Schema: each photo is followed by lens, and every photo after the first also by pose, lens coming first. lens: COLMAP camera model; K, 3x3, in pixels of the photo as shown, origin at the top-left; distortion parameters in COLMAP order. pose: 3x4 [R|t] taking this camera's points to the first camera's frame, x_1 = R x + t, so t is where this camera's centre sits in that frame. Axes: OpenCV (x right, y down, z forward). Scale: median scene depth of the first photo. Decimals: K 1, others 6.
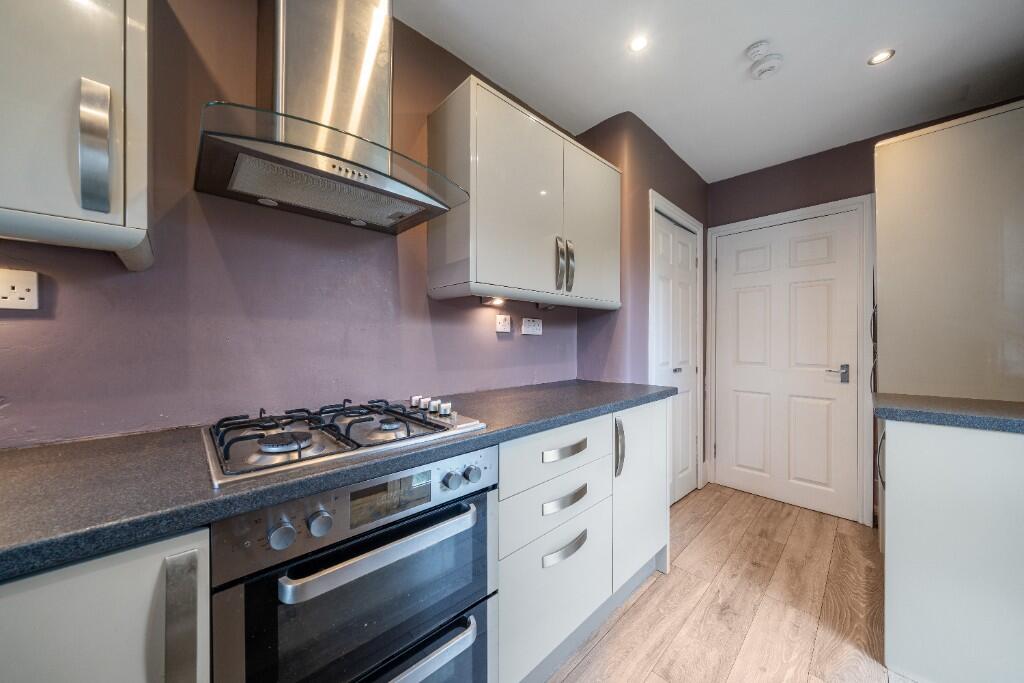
lens RADIAL K [[352.2, 0, 512.0], [0, 352.2, 341.5], [0, 0, 1]] dist [-0.000260, 0.000059]
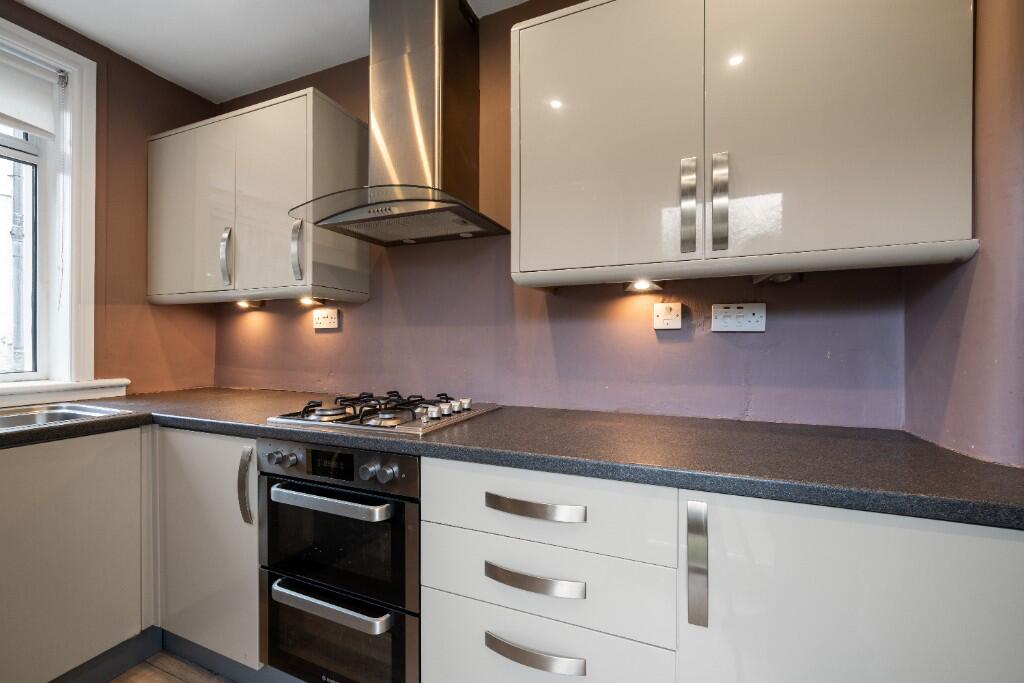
lens RADIAL K [[415.1, 0, 512.0], [0, 415.1, 341.5], [0, 0, 1]] dist [-0.002657, -0.000310]
pose [[0.393984, 0.002587, -0.919113, 0.572040], [0.001679, 0.999992, 0.003534, -0.007435], [0.919116, -0.002936, 0.393977, 0.439261]]
